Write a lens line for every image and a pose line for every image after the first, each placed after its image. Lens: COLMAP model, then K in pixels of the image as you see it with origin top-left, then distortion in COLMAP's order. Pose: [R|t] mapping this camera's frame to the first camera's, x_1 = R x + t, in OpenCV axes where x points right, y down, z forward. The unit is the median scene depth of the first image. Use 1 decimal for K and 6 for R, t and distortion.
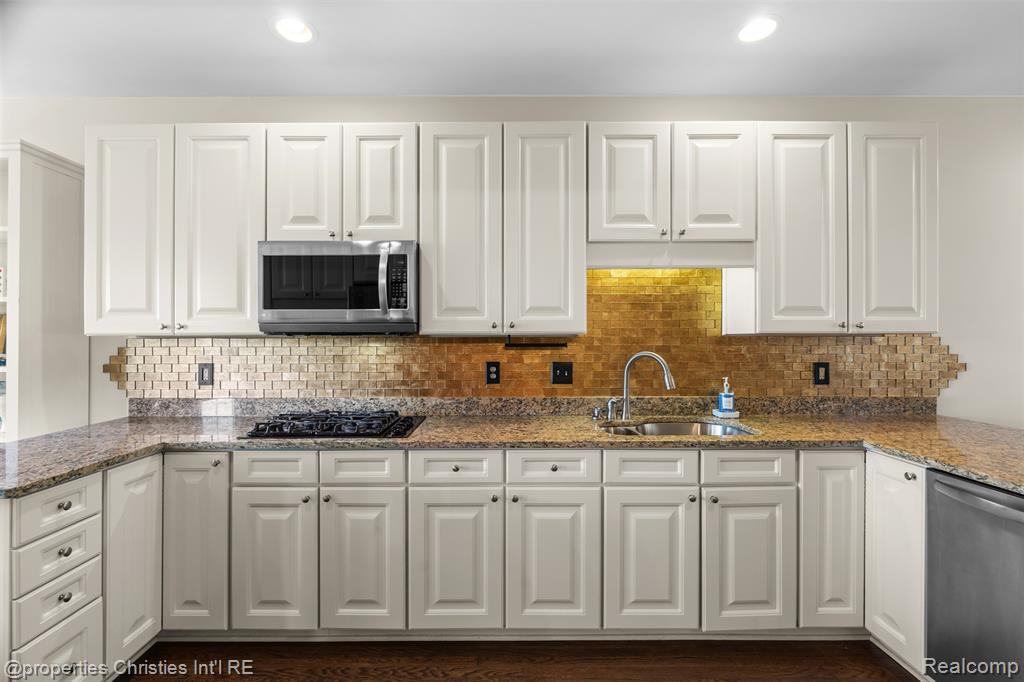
lens RADIAL K [[461.4, 0, 509.4], [0, 461.4, 337.9], [0, 0, 1]] dist [0.003540, 0.000249]
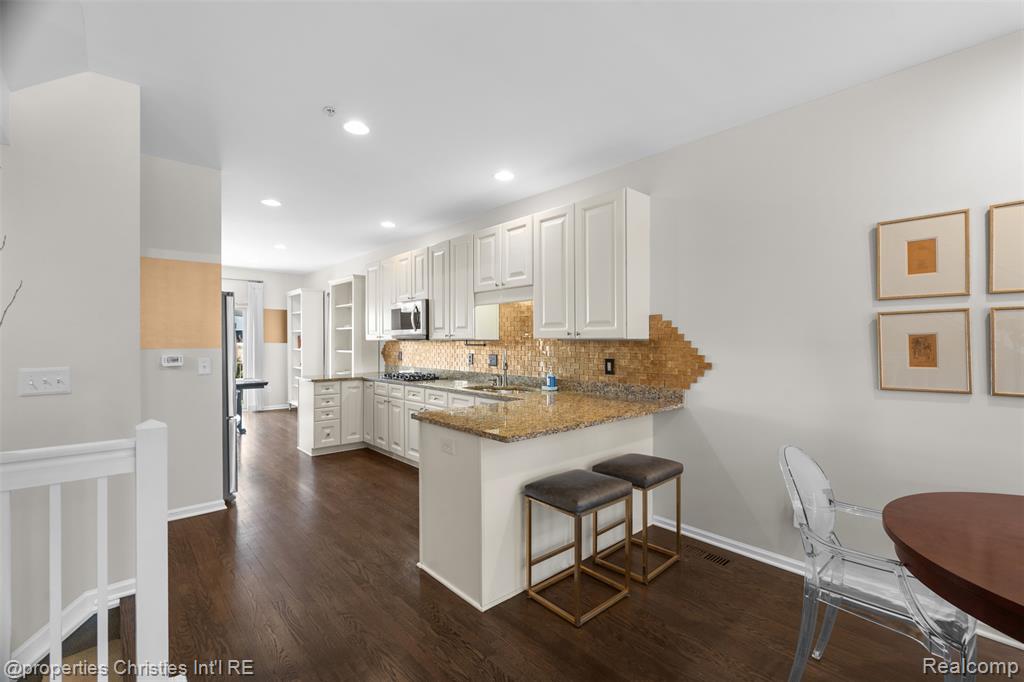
lens RADIAL K [[461.4, 0, 521.2], [0, 461.4, 339.5], [0, 0, 1]] dist [0.003540, 0.000249]
pose [[0.664574, -0.002095, -0.747220, 1.569853], [-0.000195, 0.999996, -0.002978, -0.001967], [0.747222, 0.002125, 0.664571, -0.145271]]
